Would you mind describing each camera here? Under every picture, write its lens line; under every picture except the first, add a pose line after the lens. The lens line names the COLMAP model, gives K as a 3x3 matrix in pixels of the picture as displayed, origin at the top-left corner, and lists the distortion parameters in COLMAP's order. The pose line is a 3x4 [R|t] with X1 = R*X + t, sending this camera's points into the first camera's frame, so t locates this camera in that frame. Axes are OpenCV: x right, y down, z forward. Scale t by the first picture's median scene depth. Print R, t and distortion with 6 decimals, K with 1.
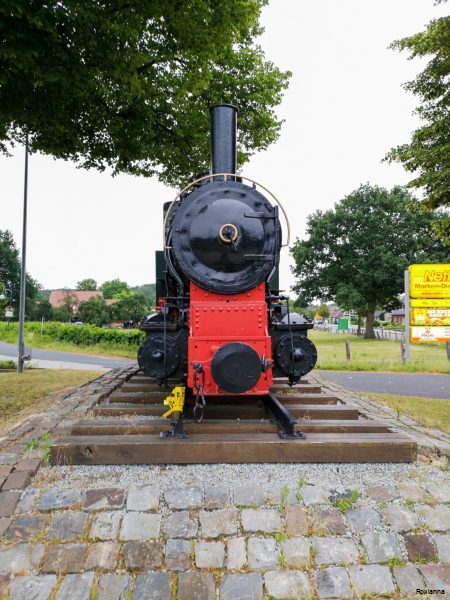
lens RADIAL K [[464.4, 0, 214.7], [0, 464.4, 299.1], [0, 0, 1]] dist [0.080530, -0.080312]
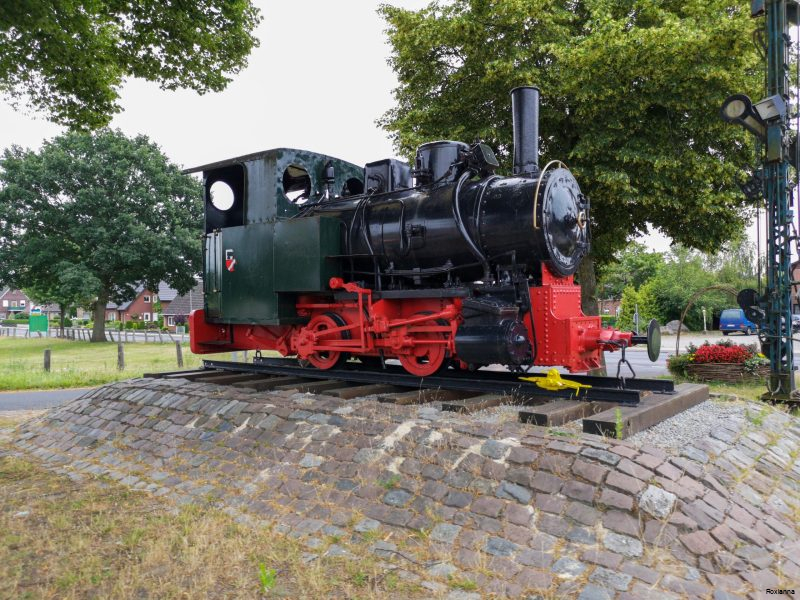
lens RADIAL K [[619.1, 0, 408.4], [0, 619.1, 300.6], [0, 0, 1]] dist [0.080530, -0.080312]
pose [[0.646032, -0.003228, 0.763303, -0.475179], [-0.012612, 0.999809, 0.014903, 0.009801], [-0.763206, -0.019255, 0.645868, 0.138581]]
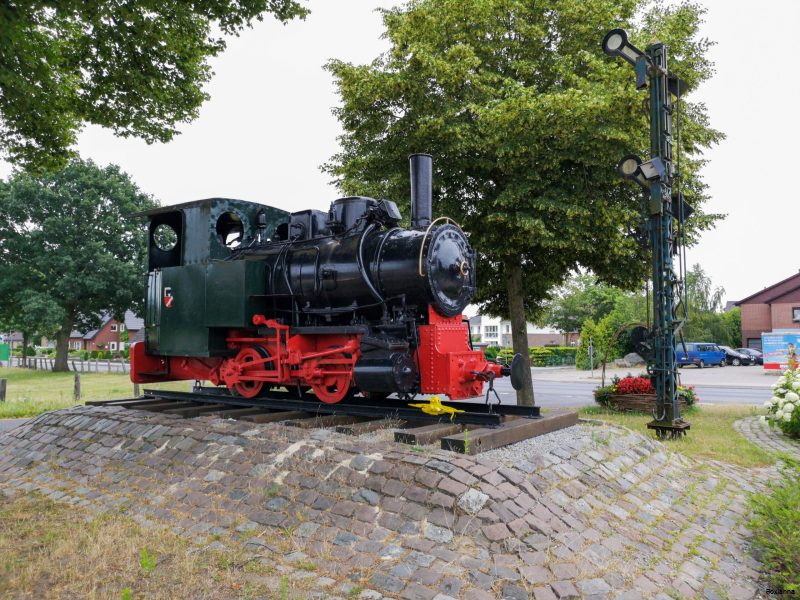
lens RADIAL K [[625.7, 0, 406.1], [0, 625.7, 298.6], [0, 0, 1]] dist [0.070209, -0.059681]
pose [[0.620235, 0.041494, 0.783318, -0.496825], [-0.020325, 0.999115, -0.036833, 0.001710], [-0.784153, 0.006924, 0.620529, 0.031603]]
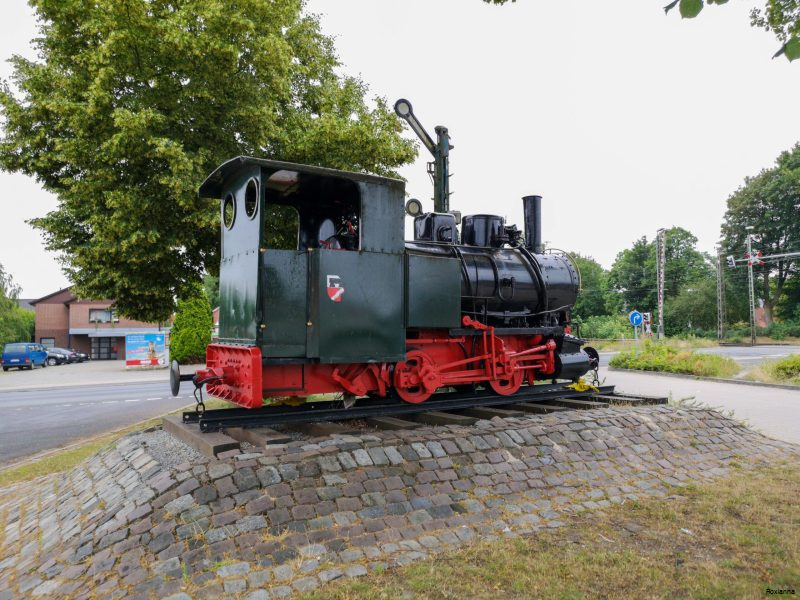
lens RADIAL K [[625.7, 0, 406.1], [0, 625.7, 298.6], [0, 0, 1]] dist [0.070209, -0.059681]
pose [[-0.514095, 0.044644, 0.856570, -0.618993], [-0.022782, 0.997581, -0.065667, 0.025306], [-0.857431, -0.053274, -0.511835, 1.003199]]
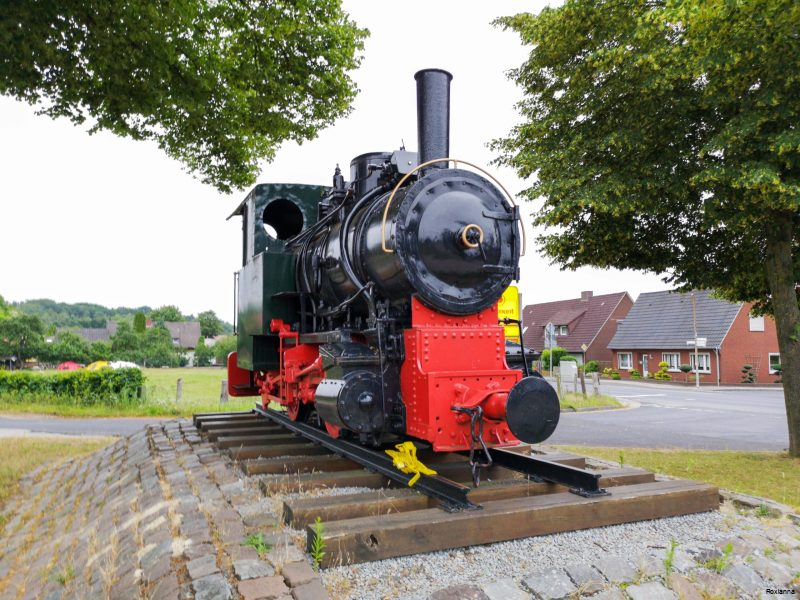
lens RADIAL K [[625.7, 0, 406.1], [0, 625.7, 298.6], [0, 0, 1]] dist [0.070209, -0.059681]
pose [[0.926323, 0.021711, 0.376104, -0.166253], [-0.006331, 0.999094, -0.042079, 0.002073], [-0.376677, 0.036598, 0.925622, 0.031512]]
